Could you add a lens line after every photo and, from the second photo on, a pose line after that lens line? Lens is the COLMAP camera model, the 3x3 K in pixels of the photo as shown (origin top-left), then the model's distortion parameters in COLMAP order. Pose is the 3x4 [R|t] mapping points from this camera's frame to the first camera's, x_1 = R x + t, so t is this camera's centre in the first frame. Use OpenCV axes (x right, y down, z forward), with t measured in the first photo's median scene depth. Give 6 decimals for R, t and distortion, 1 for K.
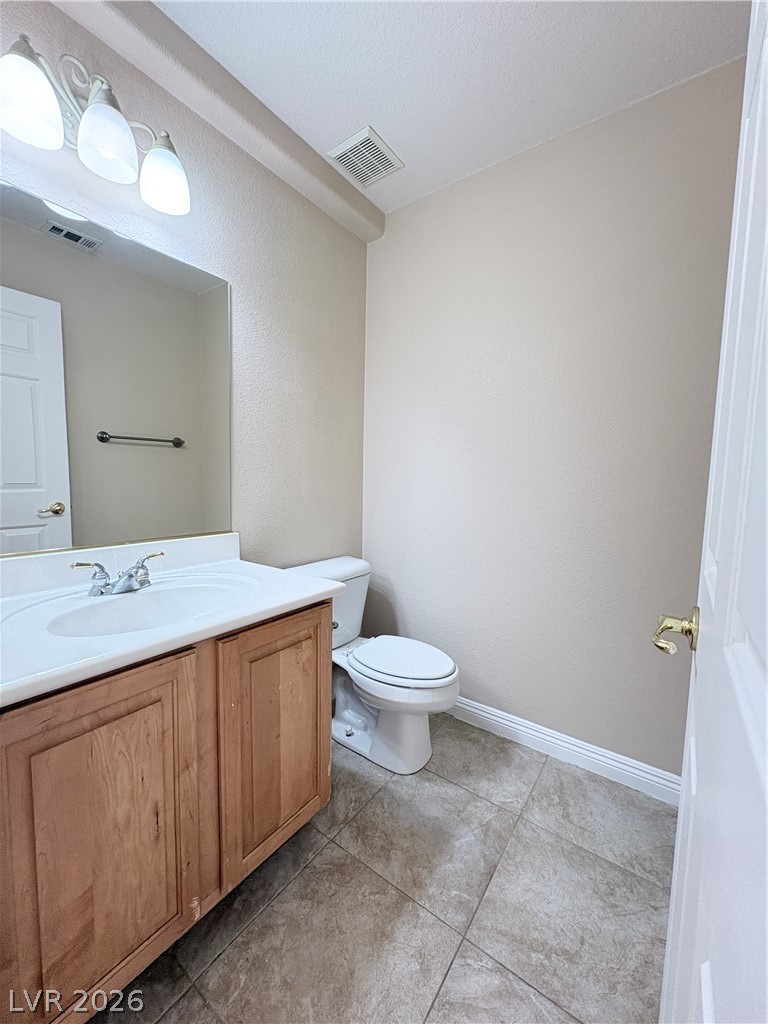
lens RADIAL K [[408.5, 0, 383.0], [0, 408.5, 510.3], [0, 0, 1]] dist [-0.000357, 0.000548]
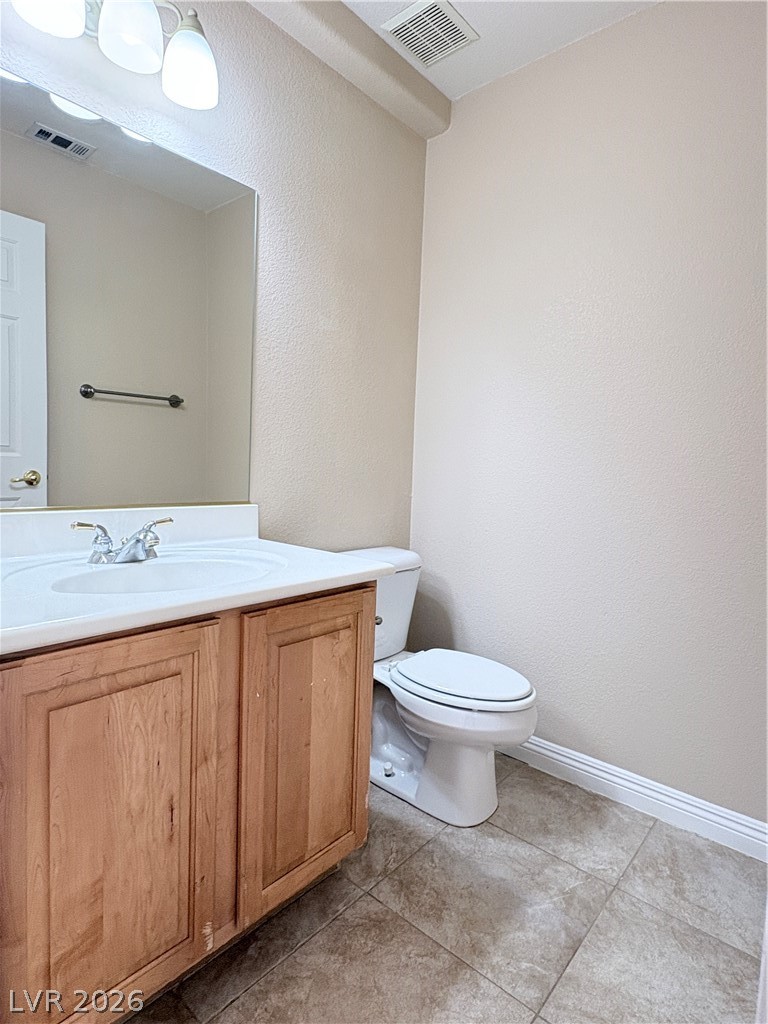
lens RADIAL K [[570.9, 0, 383.0], [0, 570.9, 507.7], [0, 0, 1]] dist [0.003319, -0.001228]
pose [[0.996288, 0.024139, -0.082628, -0.021265], [-0.025293, 0.999596, -0.012945, 0.077280], [0.082282, 0.014987, 0.996496, -0.095844]]
